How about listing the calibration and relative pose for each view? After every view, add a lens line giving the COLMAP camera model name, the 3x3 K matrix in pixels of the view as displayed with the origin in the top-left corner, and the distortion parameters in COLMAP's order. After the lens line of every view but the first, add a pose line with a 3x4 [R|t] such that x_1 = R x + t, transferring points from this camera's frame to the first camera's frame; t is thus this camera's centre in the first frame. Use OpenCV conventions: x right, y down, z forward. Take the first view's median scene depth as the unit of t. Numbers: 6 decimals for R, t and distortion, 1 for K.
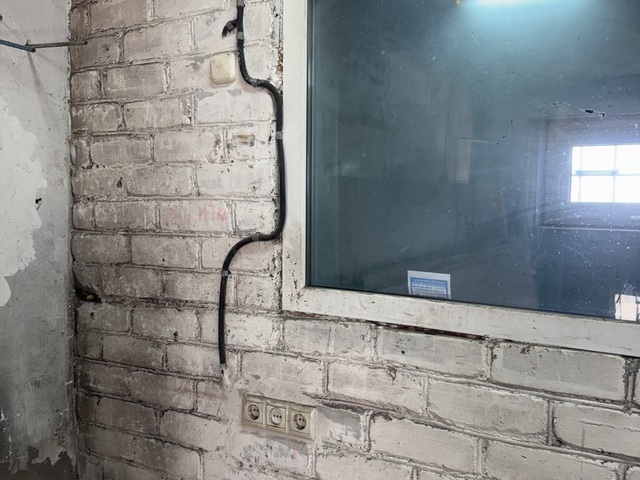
lens RADIAL K [[617.2, 0, 320.0], [0, 617.2, 240.0], [0, 0, 1]] dist [0.162841, -0.350200]
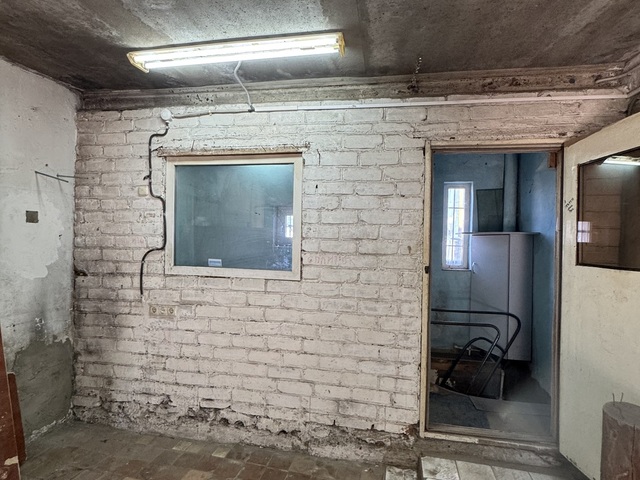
lens RADIAL K [[341.0, 0, 320.0], [0, 341.0, 240.0], [0, 0, 1]] dist [-0.001161, -0.000666]
pose [[0.937036, 0.003645, 0.349214, 0.056820], [0.013173, 0.998865, -0.045772, 0.034212], [-0.348984, 0.047490, 0.935924, -0.705511]]
